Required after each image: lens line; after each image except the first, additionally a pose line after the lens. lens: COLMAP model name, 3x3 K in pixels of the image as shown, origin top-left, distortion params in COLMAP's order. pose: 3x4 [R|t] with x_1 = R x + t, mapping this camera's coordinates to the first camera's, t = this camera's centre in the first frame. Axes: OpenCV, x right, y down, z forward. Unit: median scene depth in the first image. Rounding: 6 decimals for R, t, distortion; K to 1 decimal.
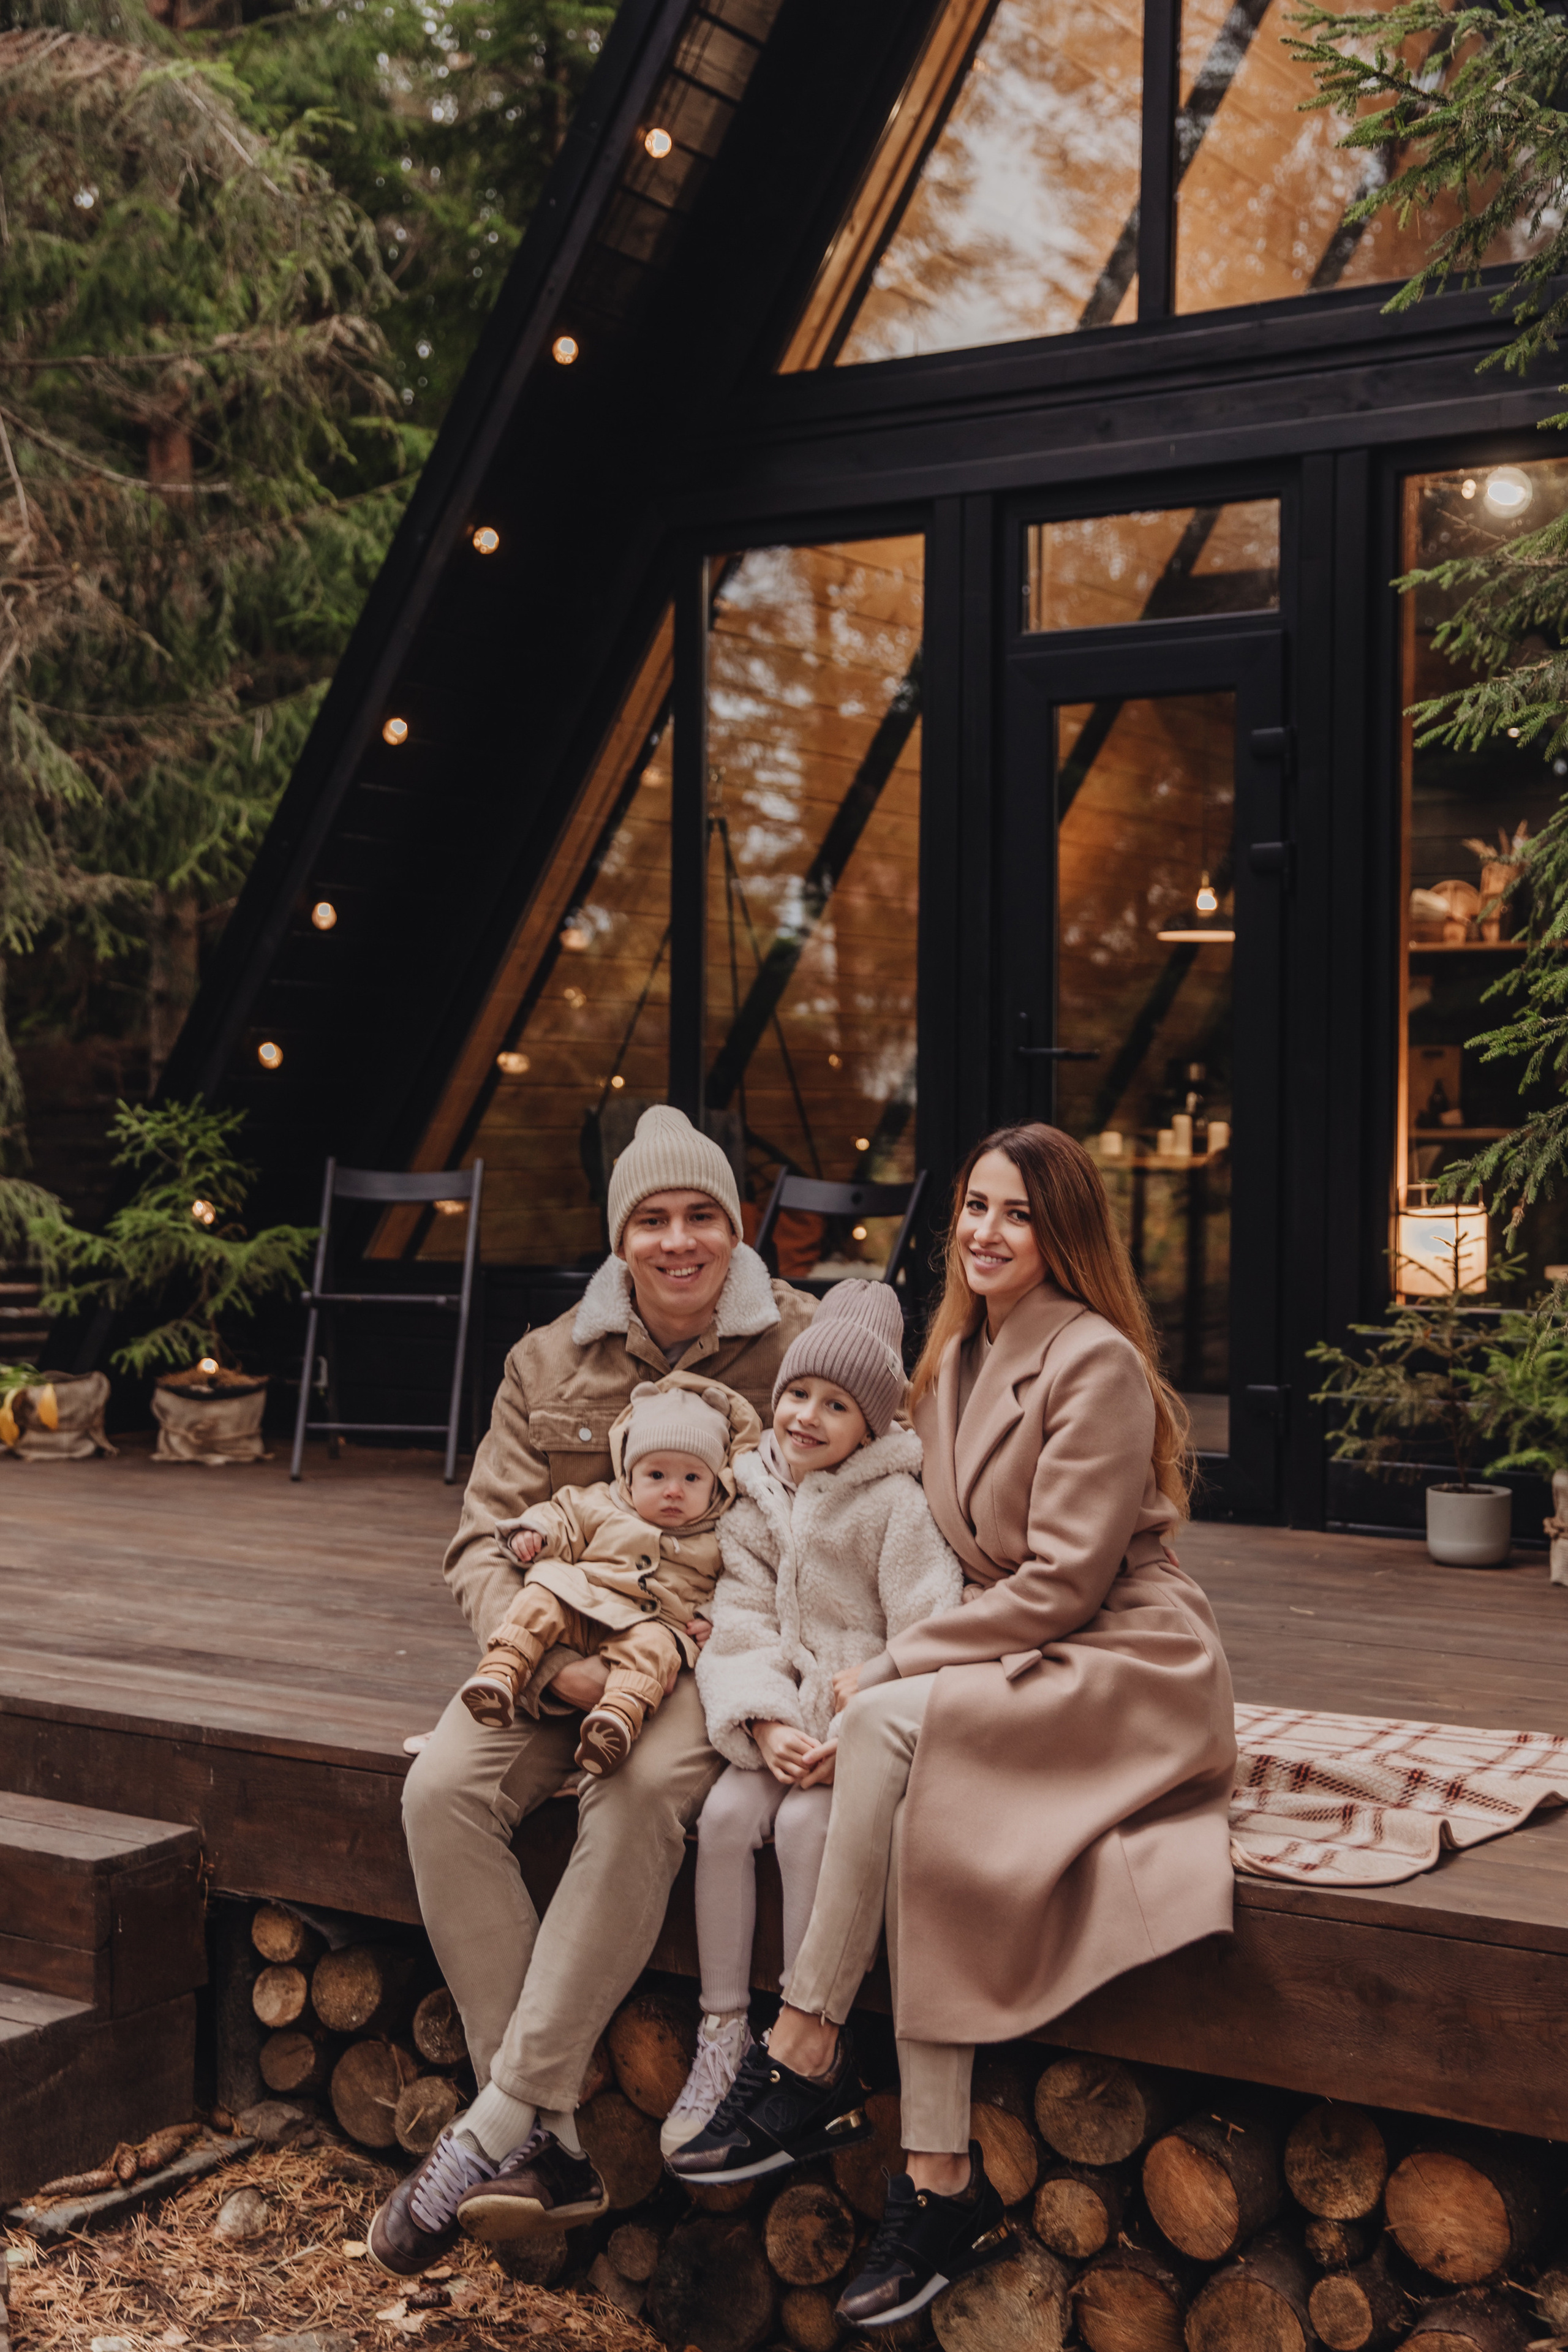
lens RADIAL K [[3145.9, 0, 784.0], [0, 3145.9, 1176.0], [0, 0, 1]] dist [0.019310, 0.090085]
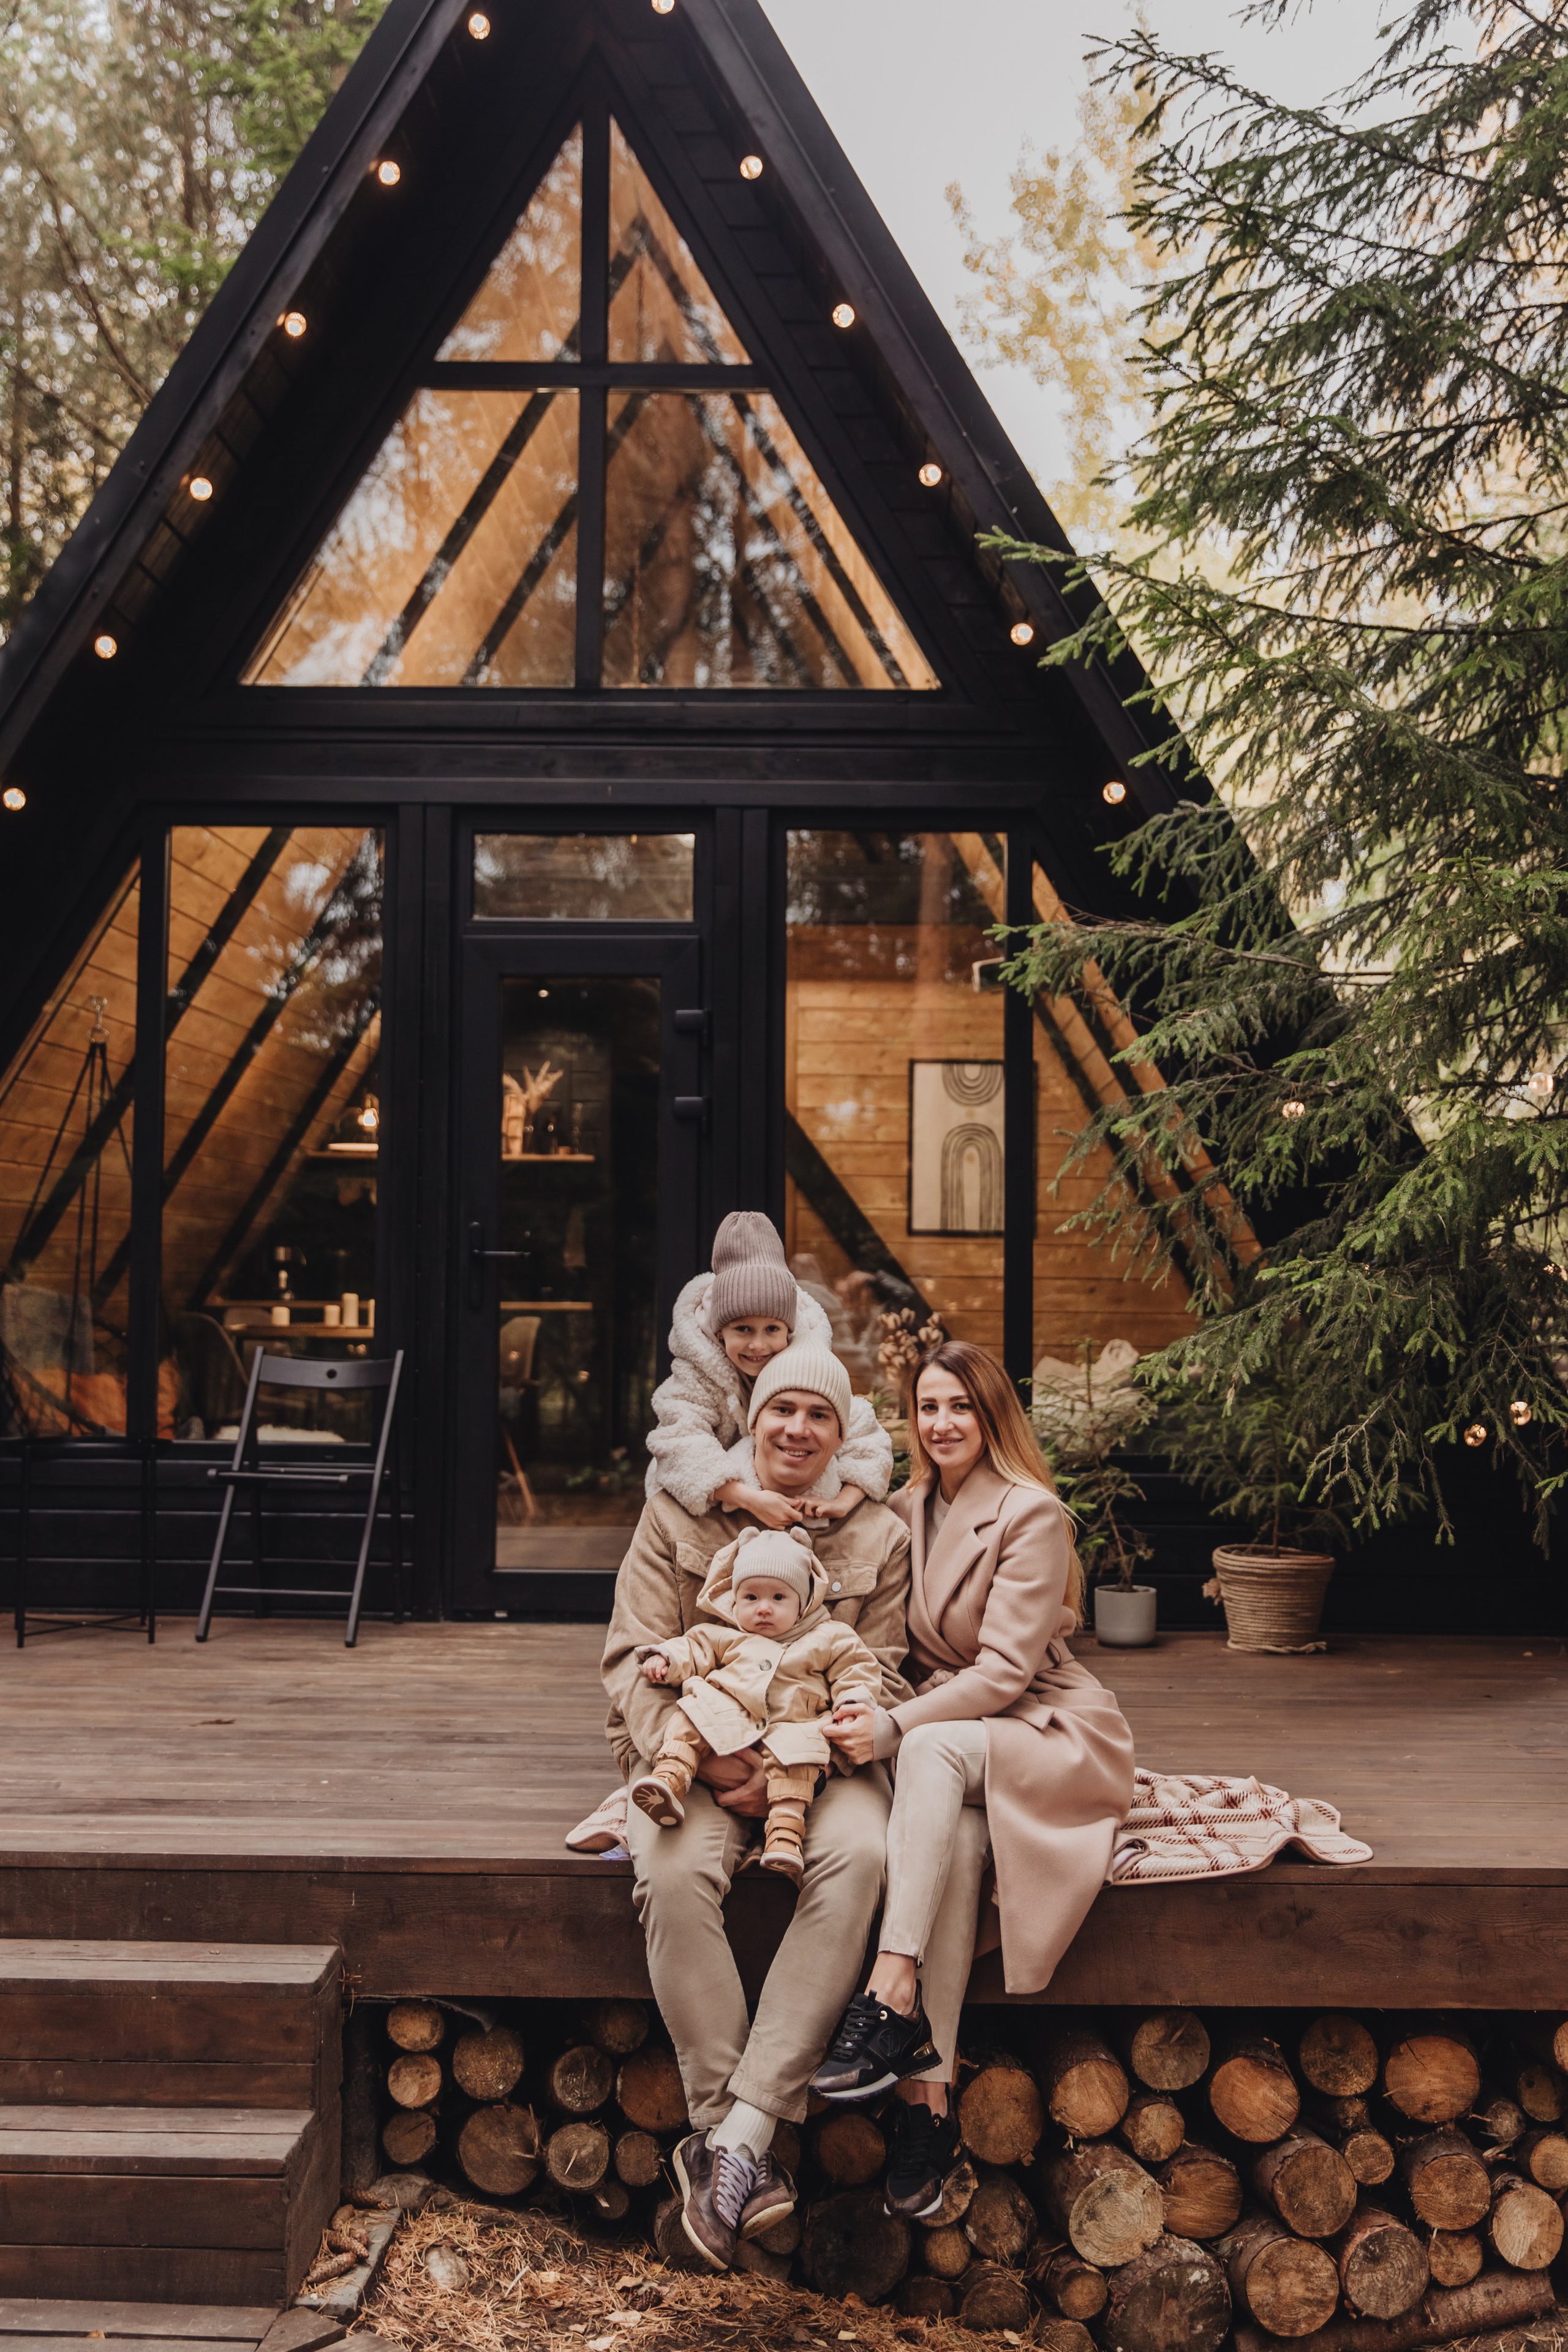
lens RADIAL K [[2647.9, 0, 784.0], [0, 2647.9, 1176.0], [0, 0, 1]] dist [0.012434, -0.000878]
pose [[0.841407, 0.021509, 0.539974, -0.625087], [0.005990, 0.998775, -0.049118, -0.028522], [-0.540369, 0.044563, 0.840247, 0.088422]]
